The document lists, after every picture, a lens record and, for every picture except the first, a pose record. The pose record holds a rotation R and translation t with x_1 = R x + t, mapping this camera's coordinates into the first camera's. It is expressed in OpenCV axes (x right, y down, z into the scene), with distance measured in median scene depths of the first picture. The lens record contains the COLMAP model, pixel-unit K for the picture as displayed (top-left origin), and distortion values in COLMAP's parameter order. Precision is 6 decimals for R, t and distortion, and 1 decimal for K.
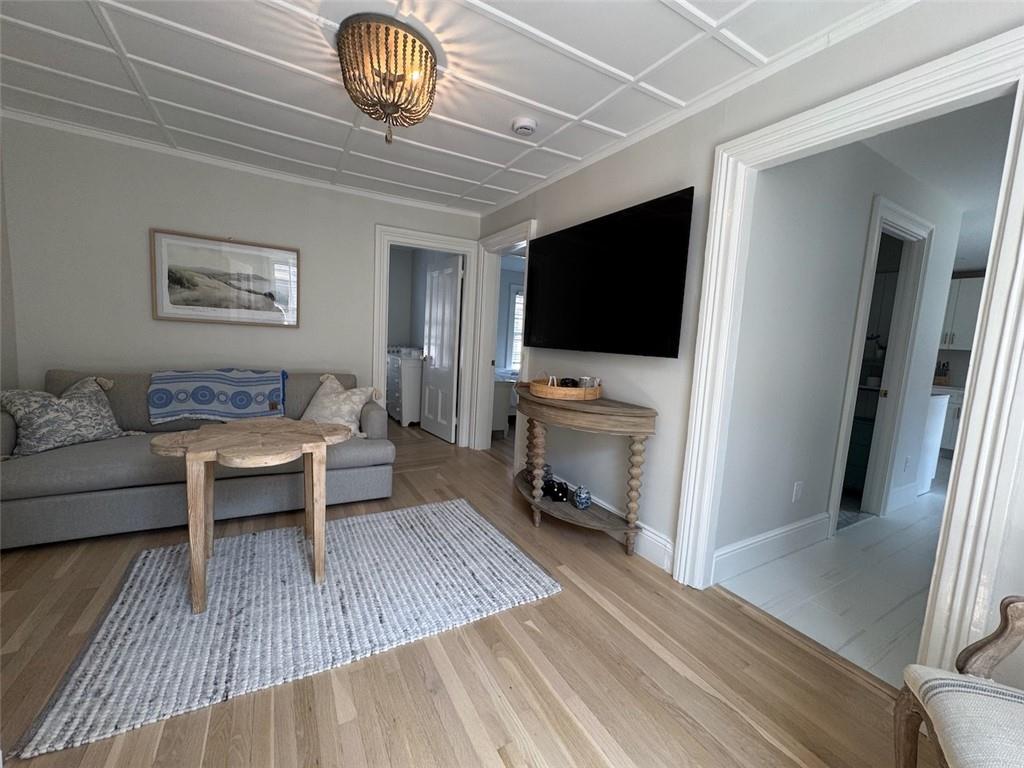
lens RADIAL K [[409.6, 0, 506.4], [0, 409.6, 385.2], [0, 0, 1]] dist [-0.000893, -0.000059]
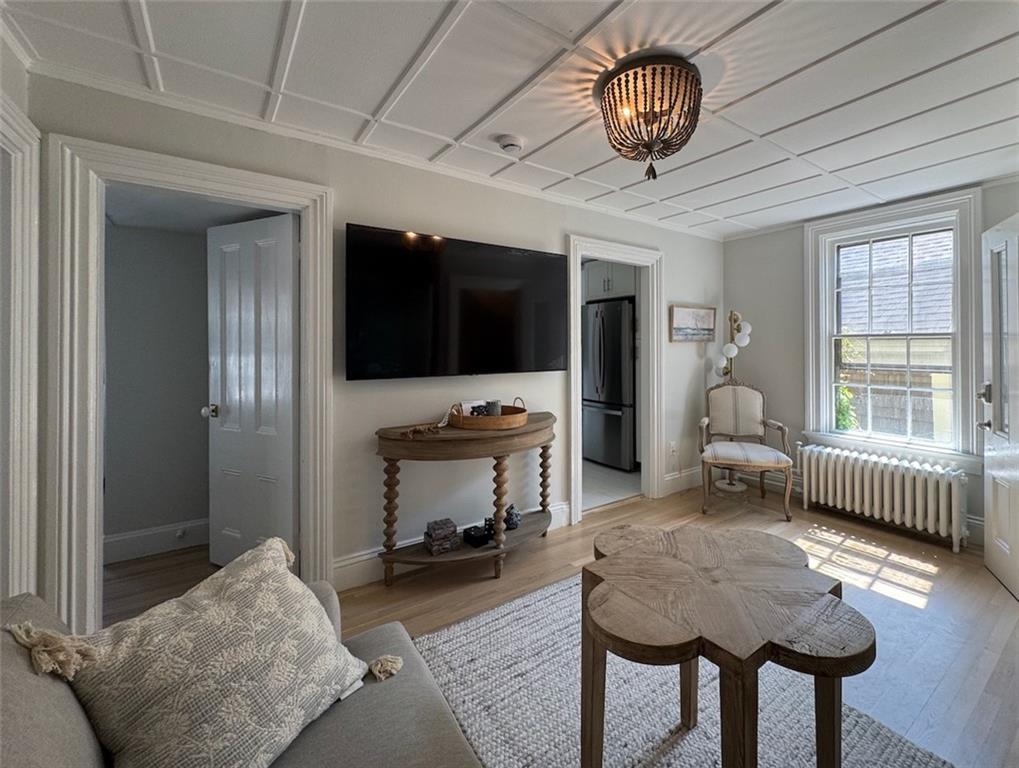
lens RADIAL K [[407.6, 0, 504.0], [0, 407.6, 385.2], [0, 0, 1]] dist [-0.000893, -0.000059]
pose [[-0.033391, -0.114071, 0.992911, -0.868263], [0.105487, 0.987514, 0.116998, -0.199451], [-0.993860, 0.108646, -0.020941, 1.069166]]
